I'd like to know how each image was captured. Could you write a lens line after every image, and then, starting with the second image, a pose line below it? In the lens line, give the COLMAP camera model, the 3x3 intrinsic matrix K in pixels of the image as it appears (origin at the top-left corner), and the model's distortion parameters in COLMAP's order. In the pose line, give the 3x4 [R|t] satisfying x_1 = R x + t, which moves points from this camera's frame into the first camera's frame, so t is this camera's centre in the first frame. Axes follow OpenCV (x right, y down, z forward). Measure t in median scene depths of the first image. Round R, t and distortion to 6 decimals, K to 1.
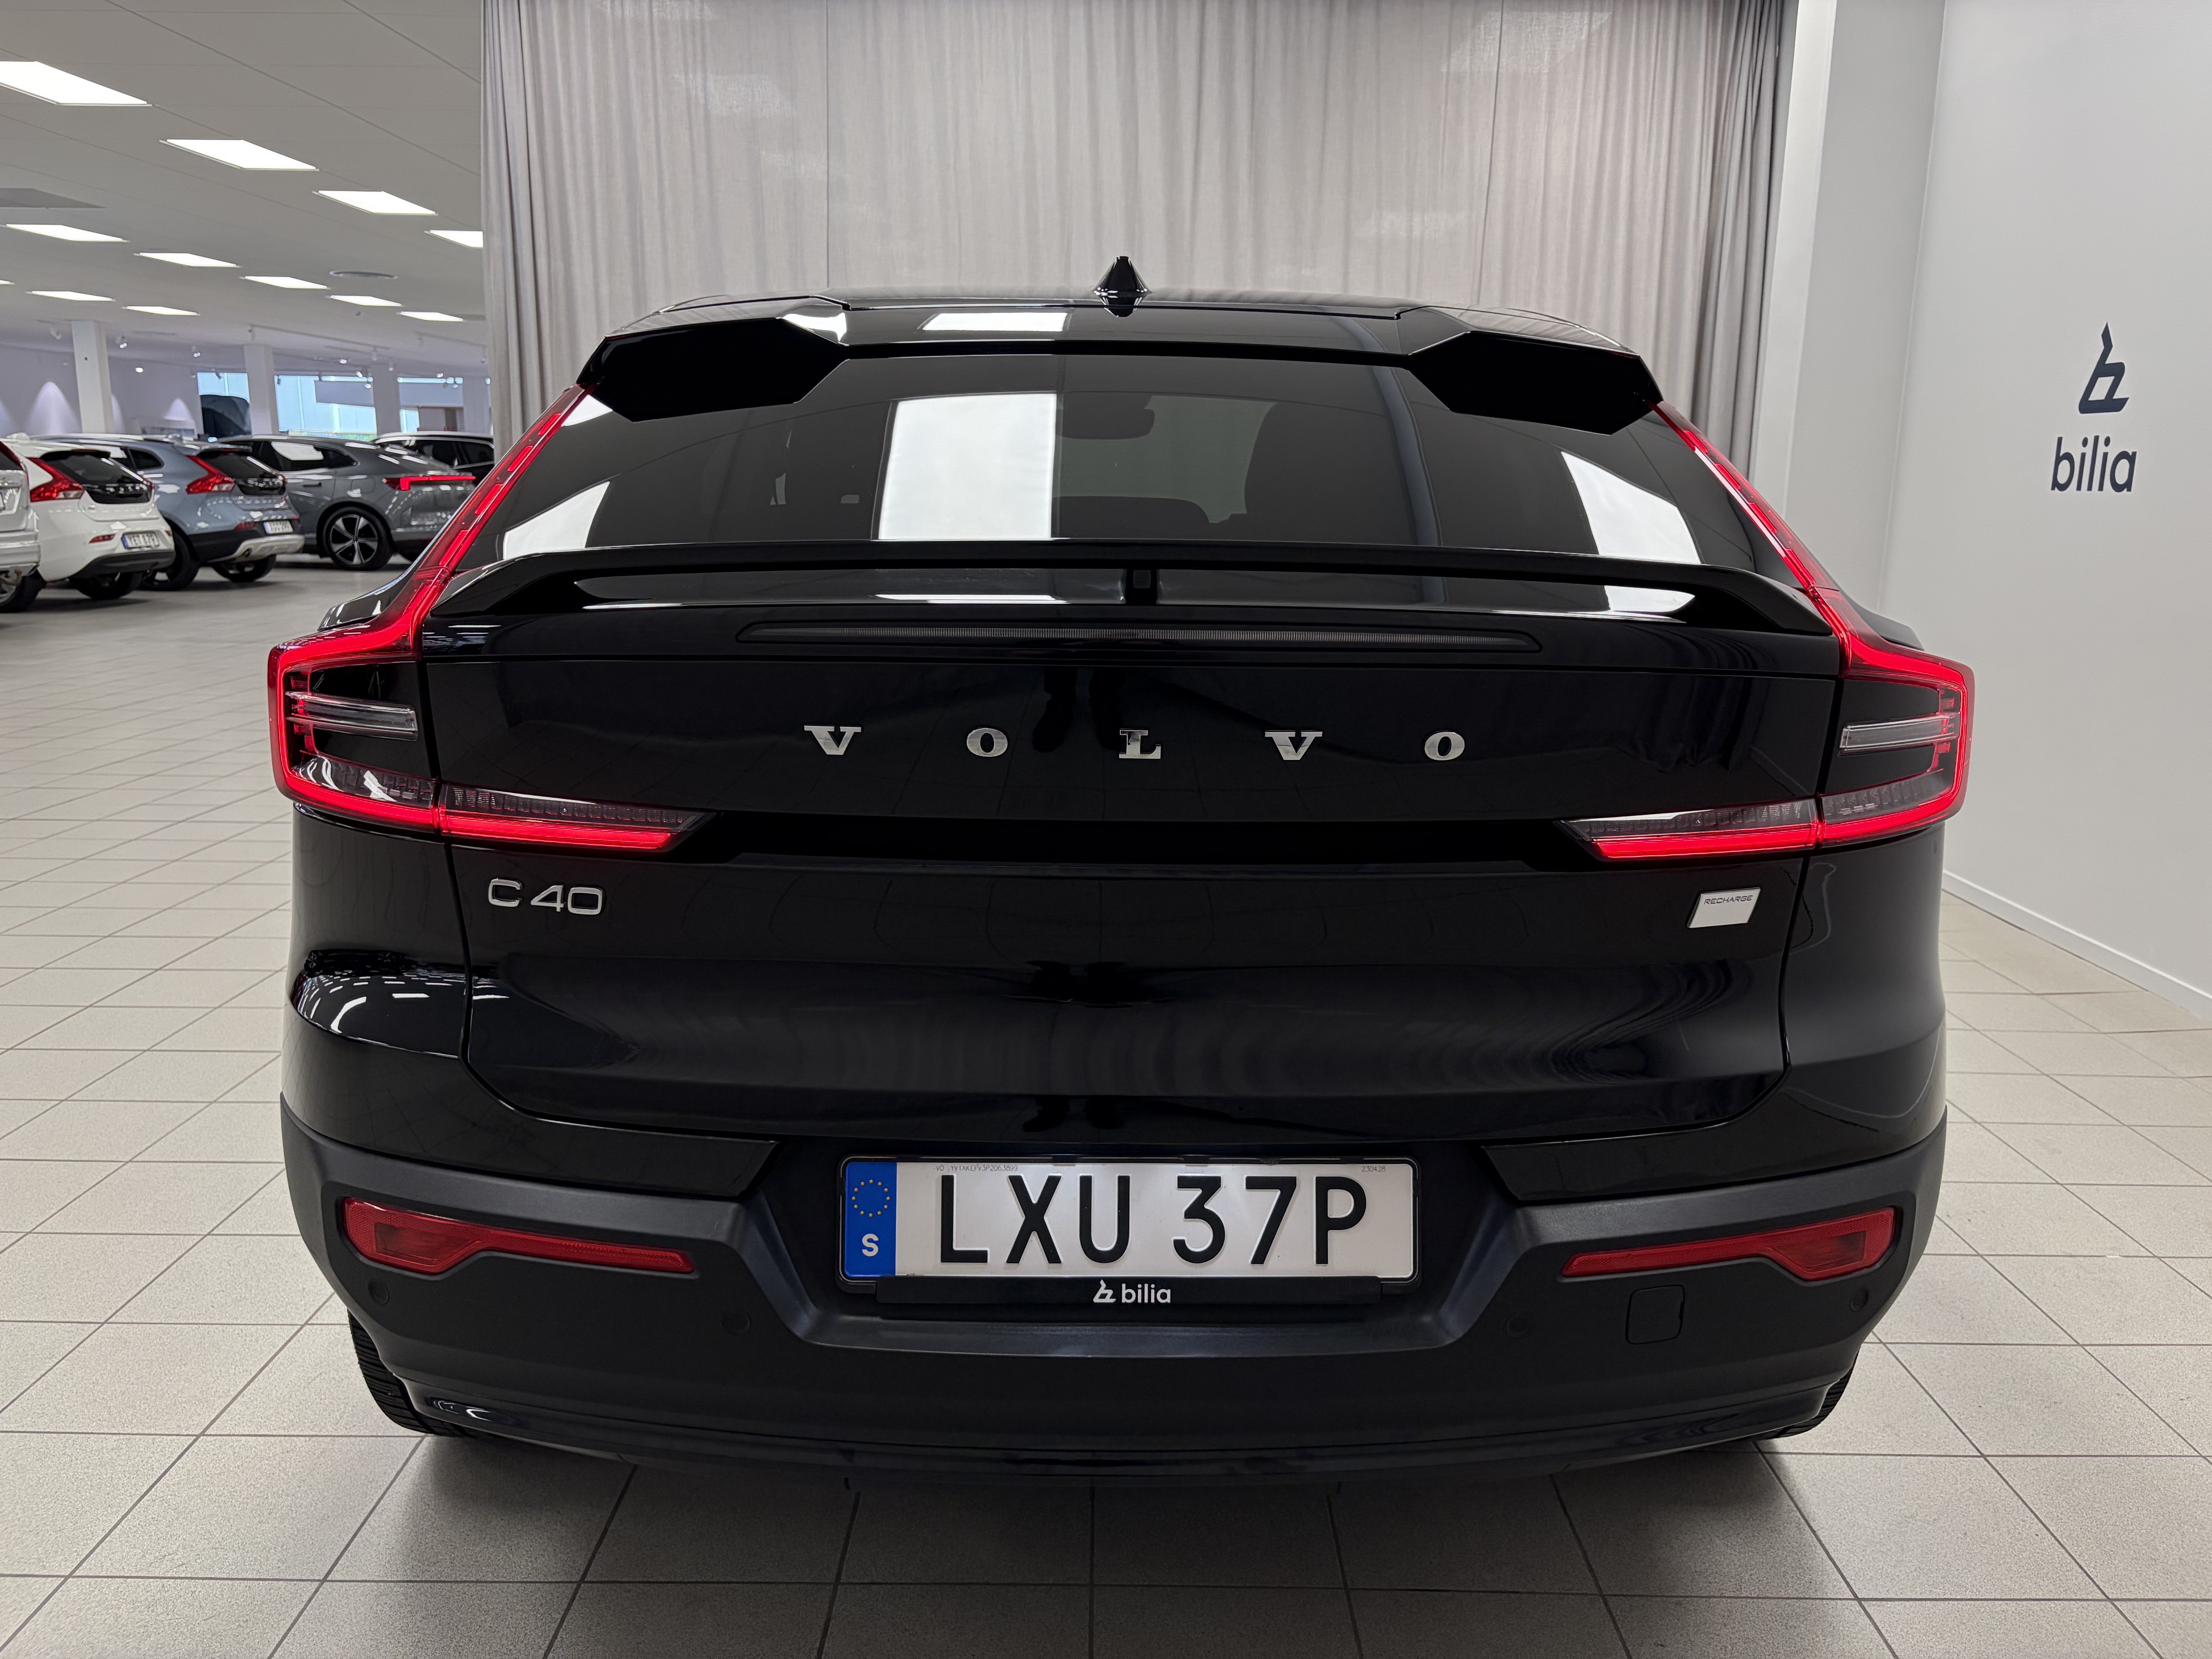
lens RADIAL K [[1691.5, 0, 1111.0], [0, 1691.5, 836.9], [0, 0, 1]] dist [0.034222, -0.038559]
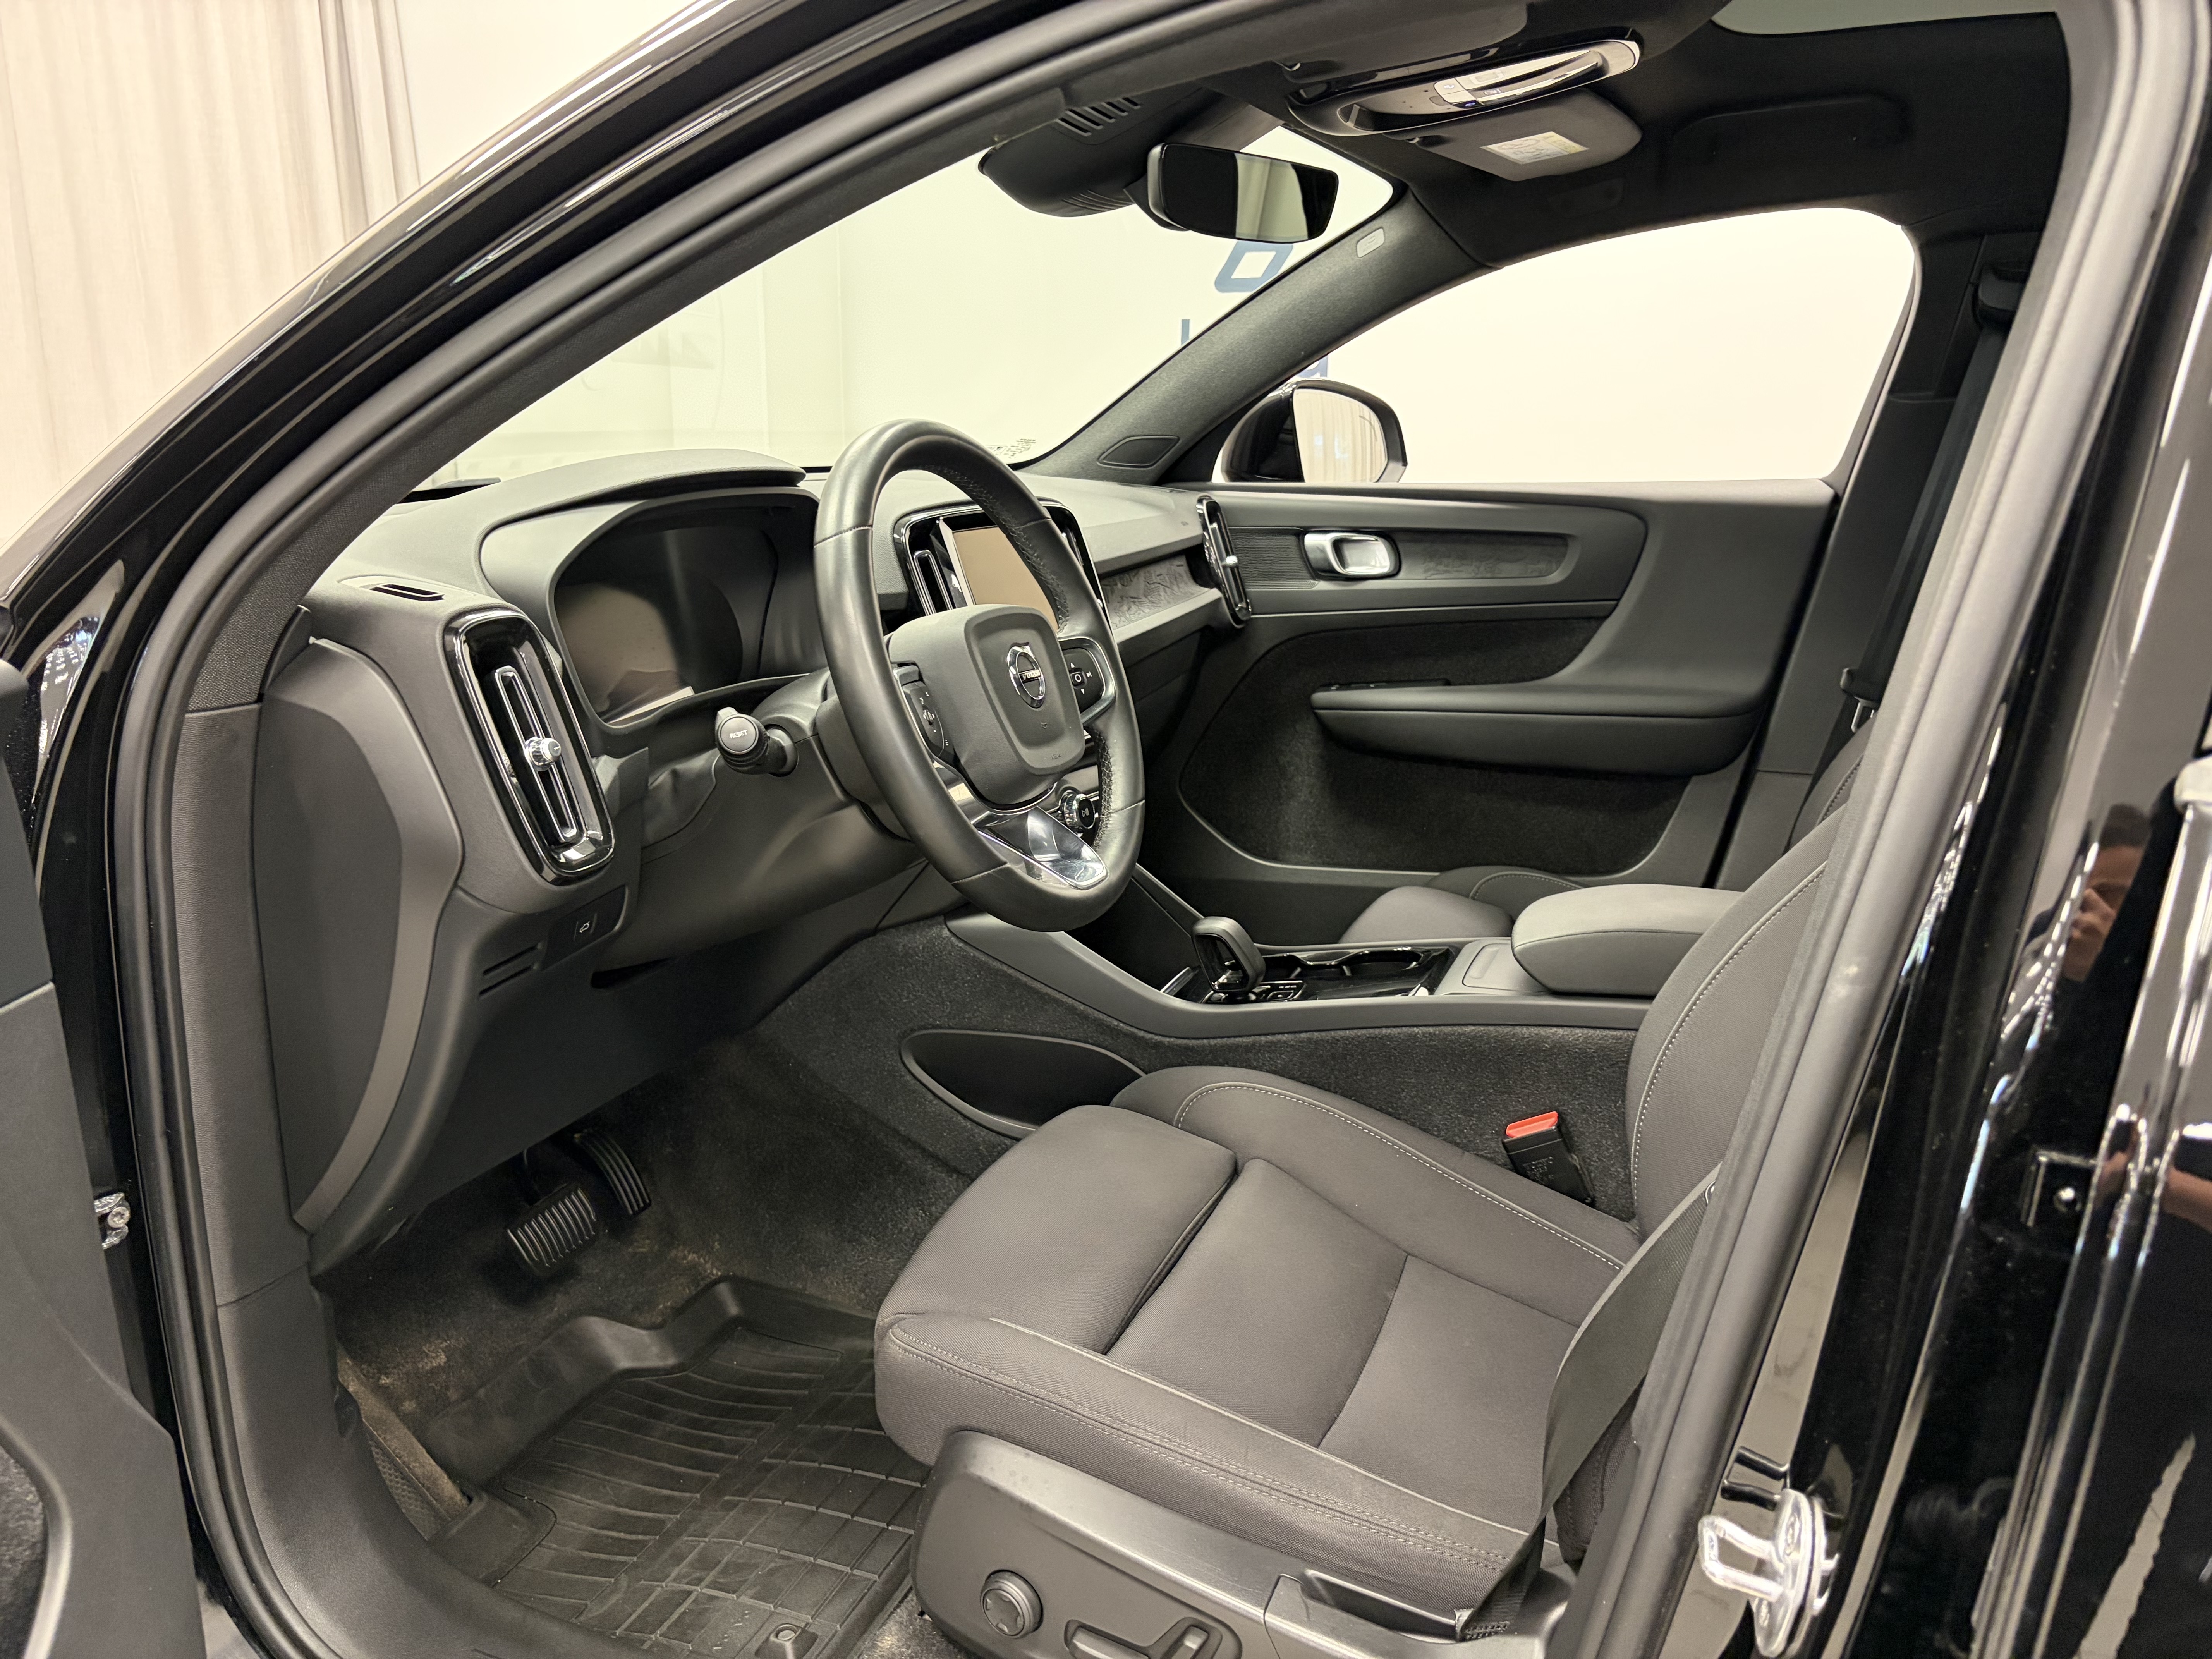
lens RADIAL K [[1691.5, 0, 1111.0], [0, 1691.5, 836.9], [0, 0, 1]] dist [0.034222, -0.038559]
pose [[0.396322, -0.242738, 0.885442, -0.201164], [0.191319, 0.965080, 0.178936, -0.094455], [-0.897956, 0.098485, 0.428923, 0.471963]]
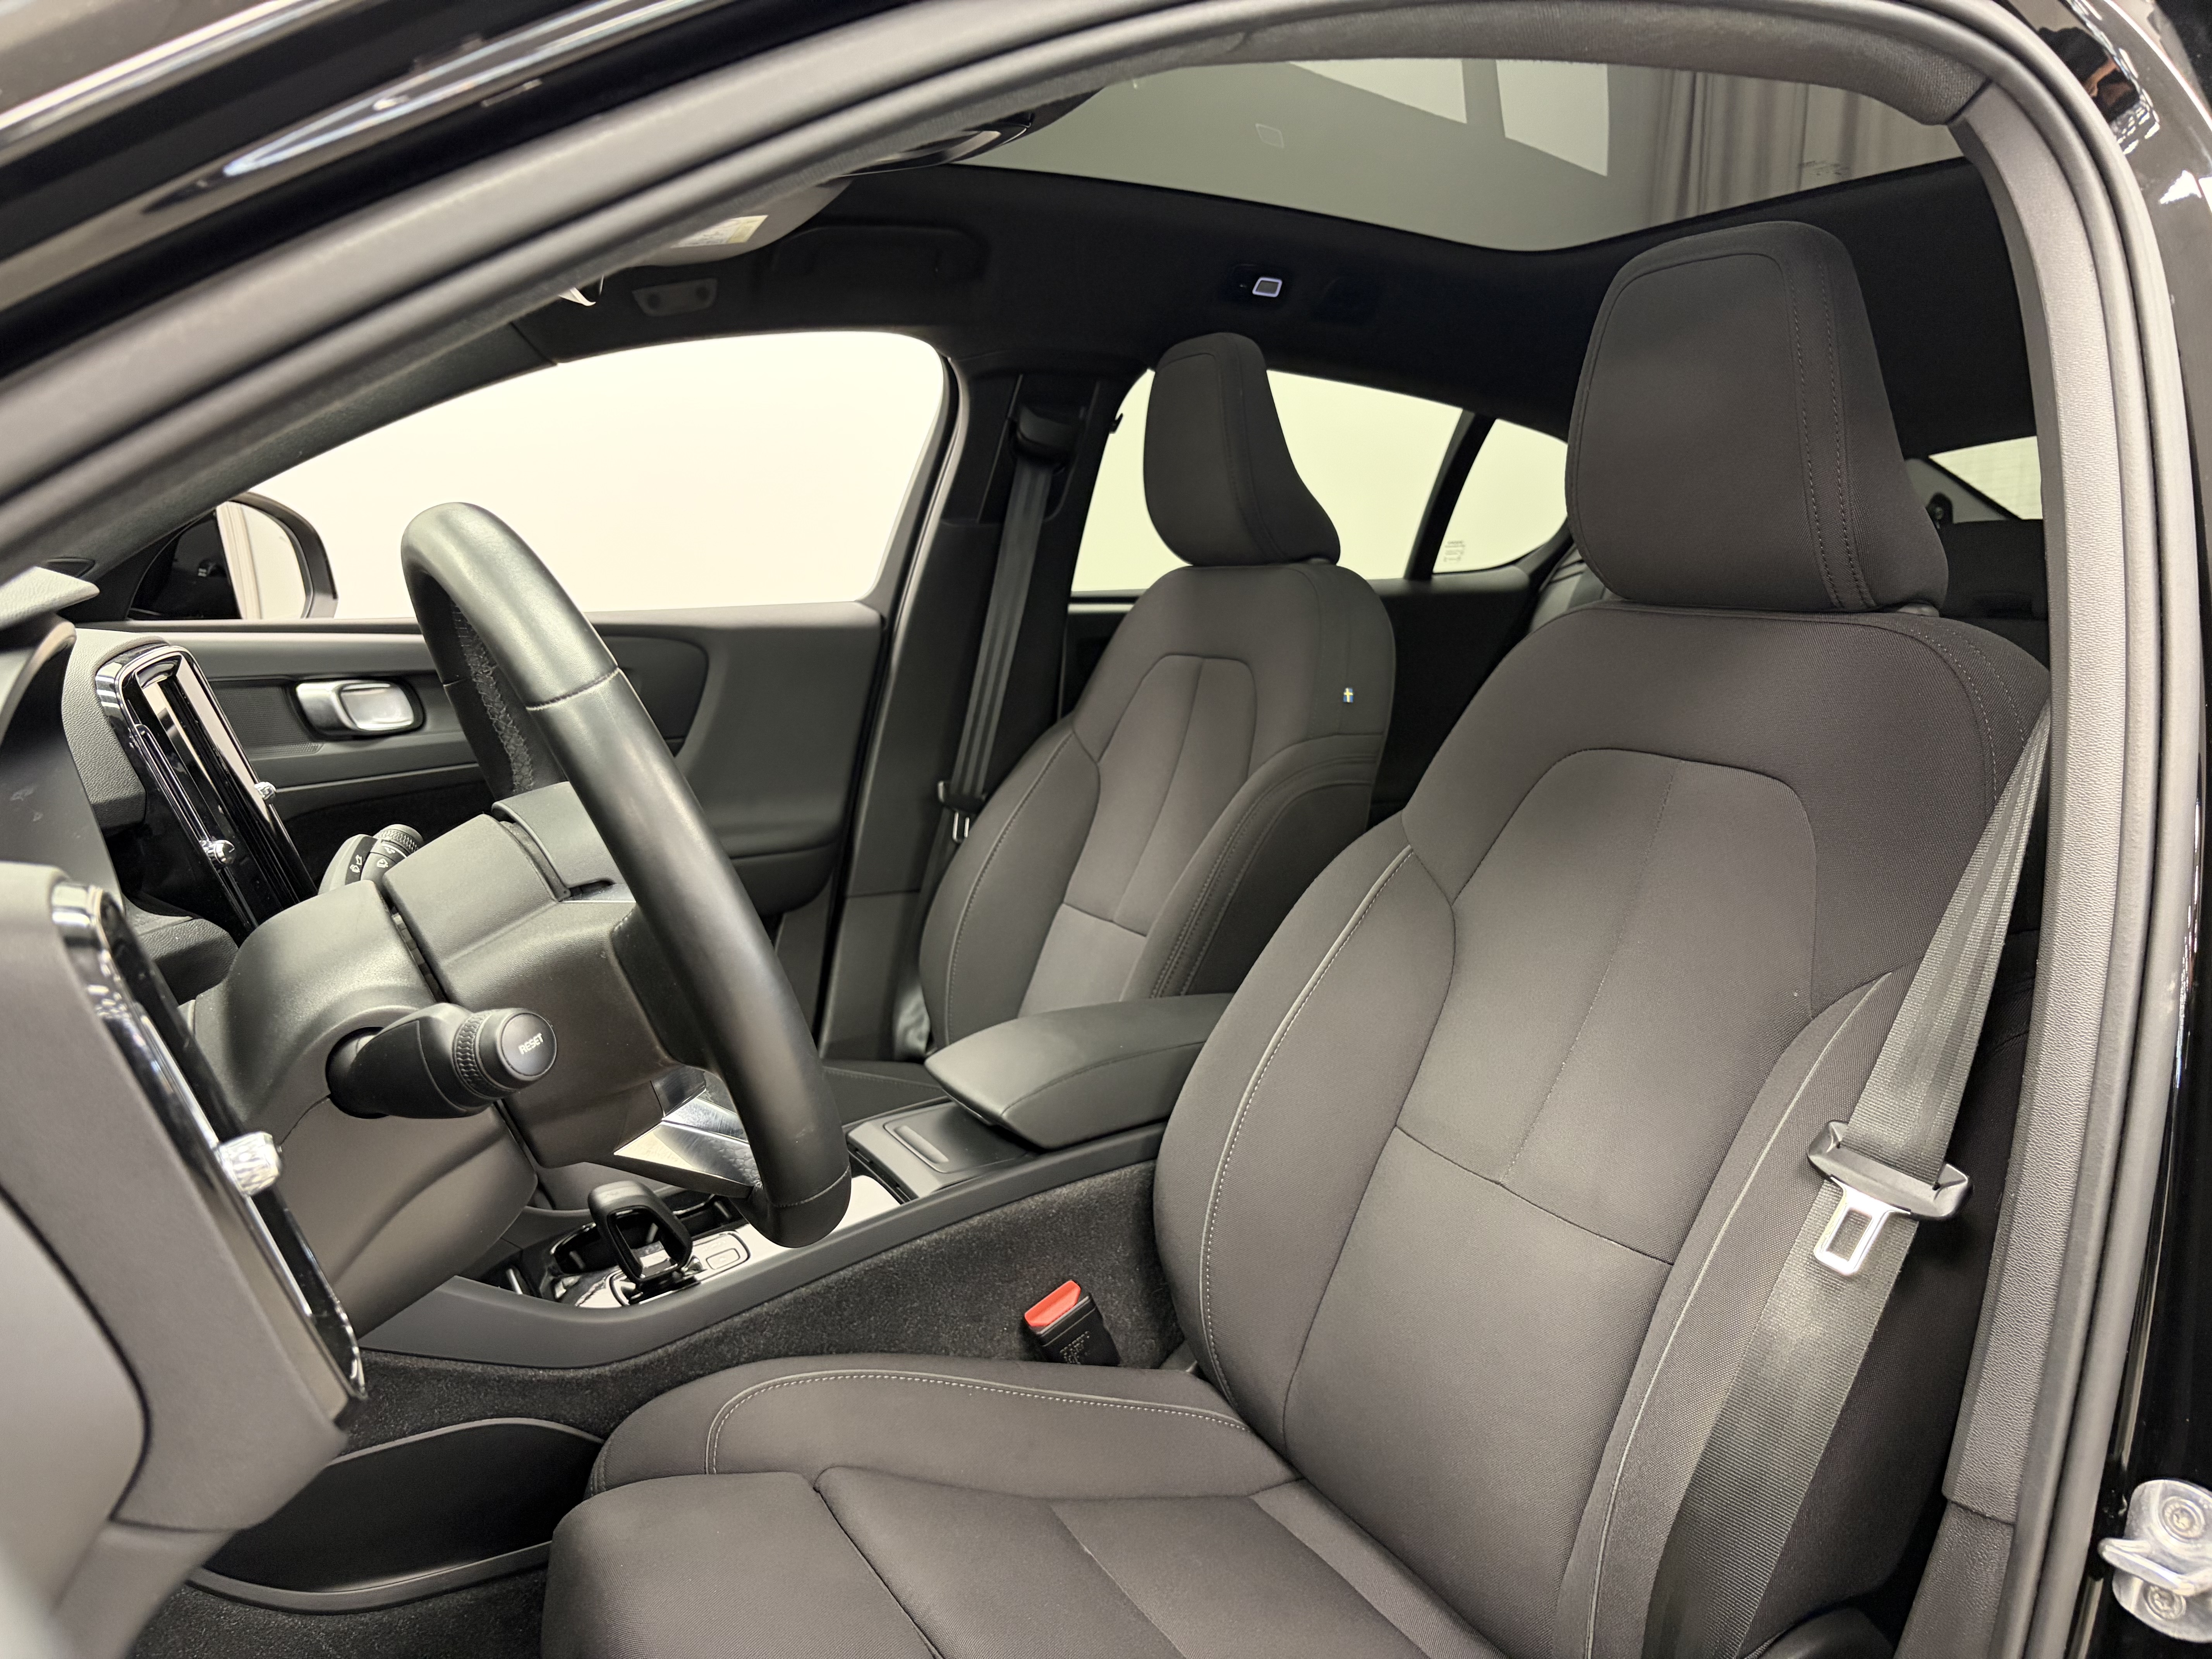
lens RADIAL K [[1692.1, 0, 1097.4], [0, 1692.1, 838.9], [0, 0, 1]] dist [0.066445, -0.070265]
pose [[-0.445303, -0.164165, 0.880202, -0.164972], [0.172803, 0.948810, 0.264384, -0.108801], [-0.878546, 0.269833, -0.394140, 0.566915]]
